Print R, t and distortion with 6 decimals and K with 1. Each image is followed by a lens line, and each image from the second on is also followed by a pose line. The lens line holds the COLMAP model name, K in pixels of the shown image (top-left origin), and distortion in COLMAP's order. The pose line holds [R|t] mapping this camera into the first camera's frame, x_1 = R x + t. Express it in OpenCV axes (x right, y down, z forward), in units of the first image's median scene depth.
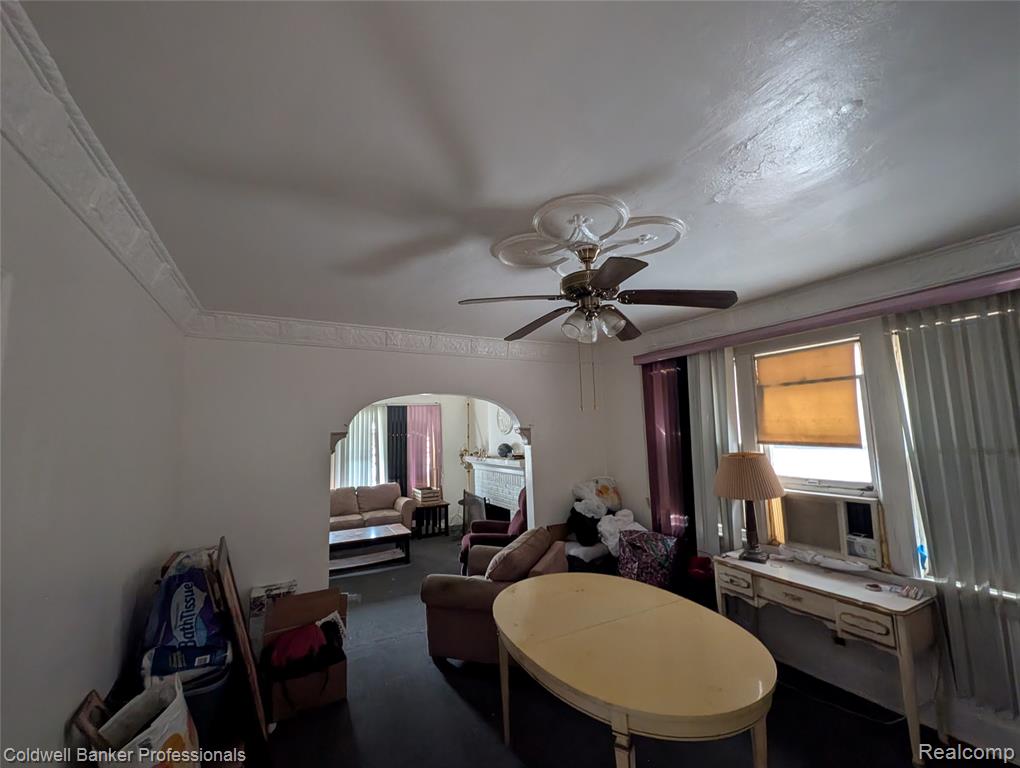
lens RADIAL K [[418.9, 0, 510.0], [0, 418.9, 384.0], [0, 0, 1]] dist [0.000382, -0.000283]
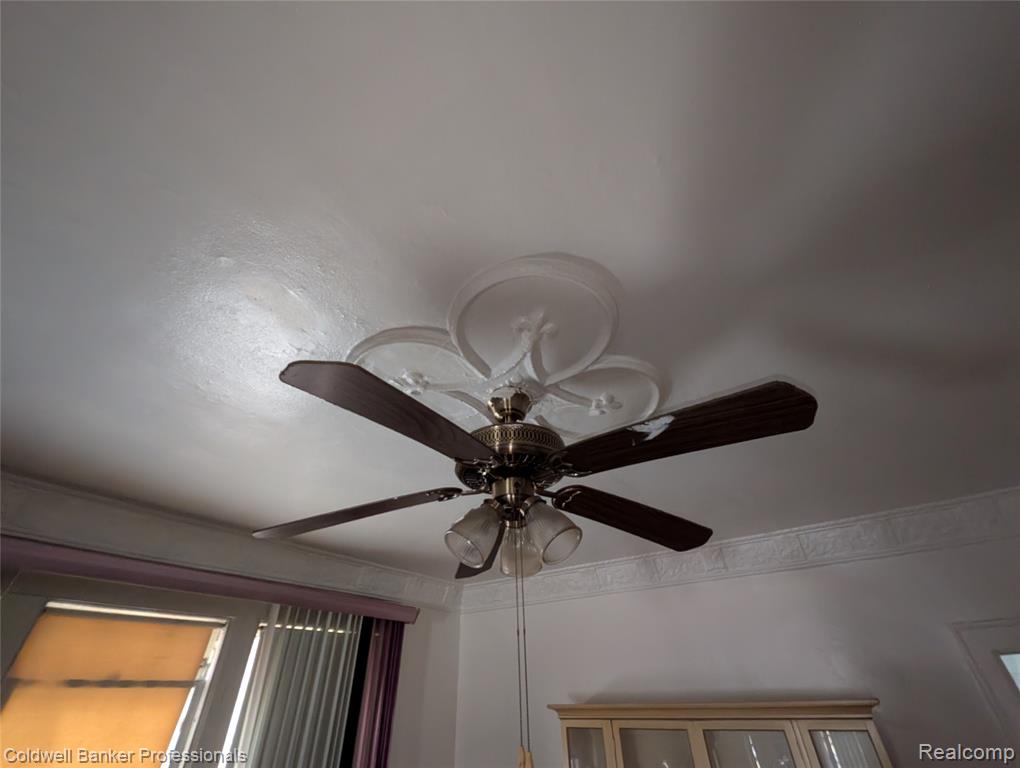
lens RADIAL K [[418.9, 0, 510.0], [0, 418.9, 384.0], [0, 0, 1]] dist [0.000382, -0.000283]
pose [[-0.452596, 0.560406, 0.693615, -0.166342], [-0.063742, 0.755521, -0.652016, 0.026216], [-0.889435, -0.339311, -0.306225, 0.854830]]
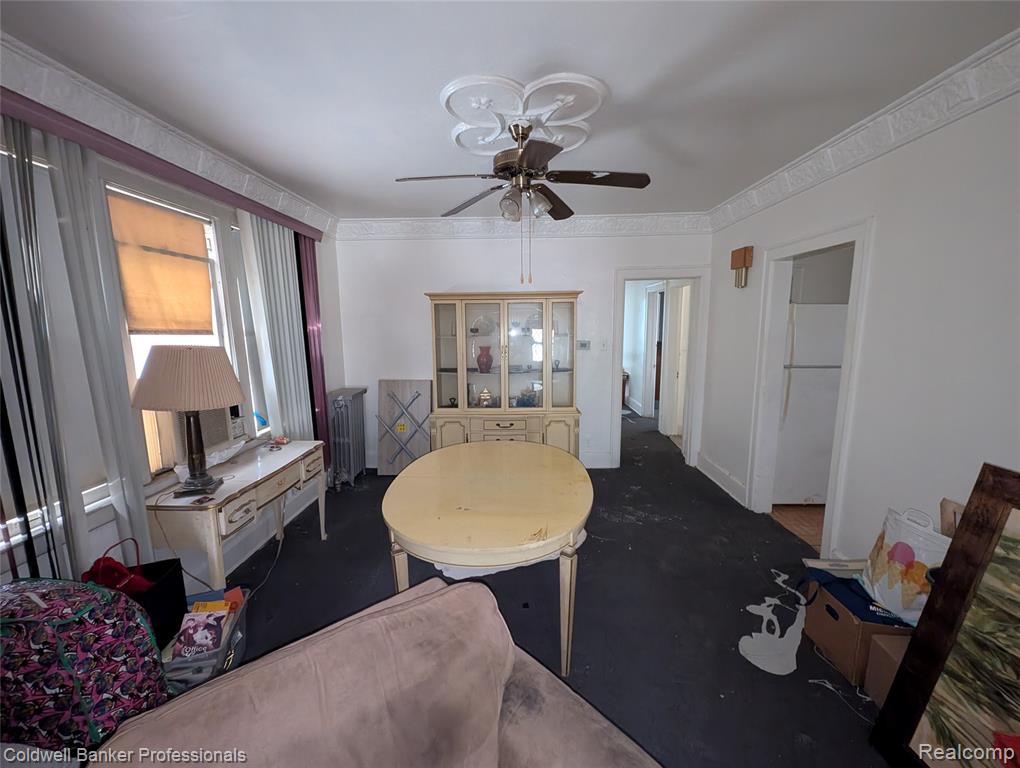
lens RADIAL K [[418.9, 0, 510.0], [0, 418.9, 384.0], [0, 0, 1]] dist [0.000382, -0.000283]
pose [[-0.870071, -0.034769, 0.491699, -0.237318], [-0.018047, 0.999087, 0.038714, 0.201587], [-0.492597, 0.024811, -0.869904, 1.401372]]
